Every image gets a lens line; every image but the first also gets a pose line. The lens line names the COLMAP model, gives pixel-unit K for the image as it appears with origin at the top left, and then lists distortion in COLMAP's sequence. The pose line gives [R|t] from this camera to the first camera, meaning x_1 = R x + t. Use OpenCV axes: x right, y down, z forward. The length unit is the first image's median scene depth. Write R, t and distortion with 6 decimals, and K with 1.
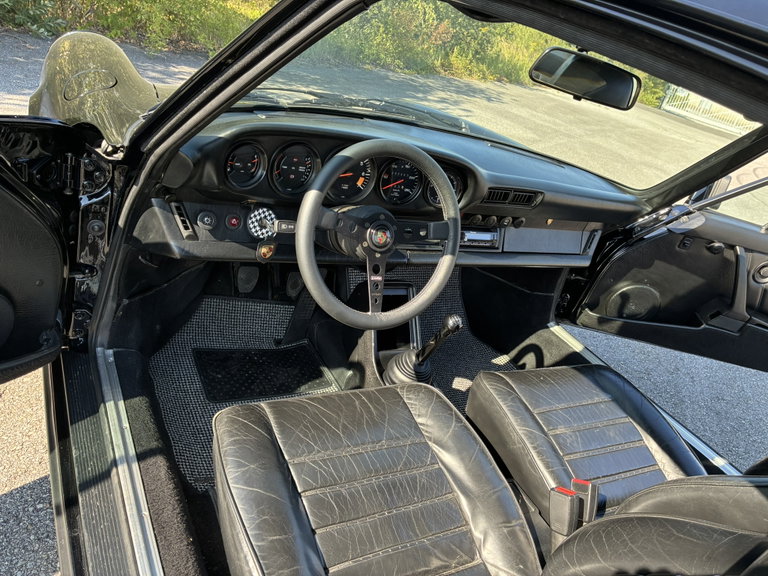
lens RADIAL K [[588.7, 0, 386.6], [0, 588.7, 282.3], [0, 0, 1]] dist [0.025052, 0.001468]
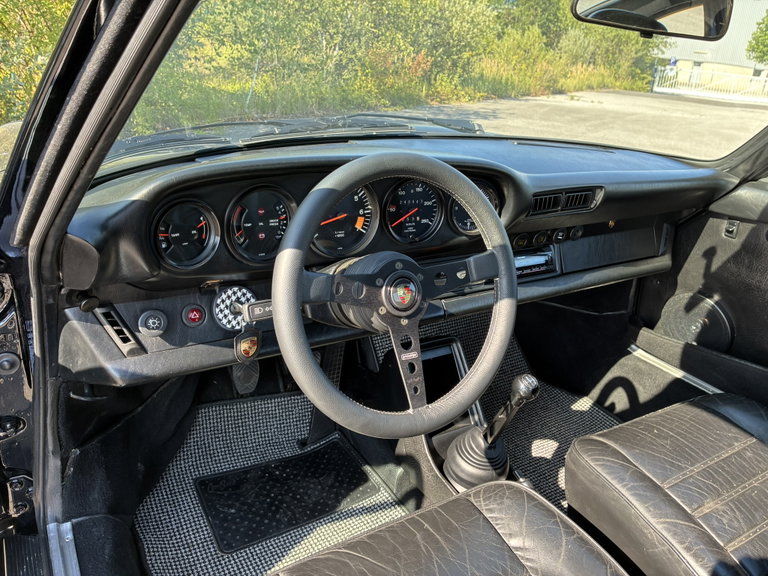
lens RADIAL K [[588.4, 0, 392.5], [0, 588.4, 286.0], [0, 0, 1]] dist [0.032786, -0.042409]
pose [[0.978071, -0.205970, -0.030880, 0.001274], [0.203721, 0.976950, -0.063776, -0.042392], [0.043304, 0.056086, 0.997486, 0.294985]]
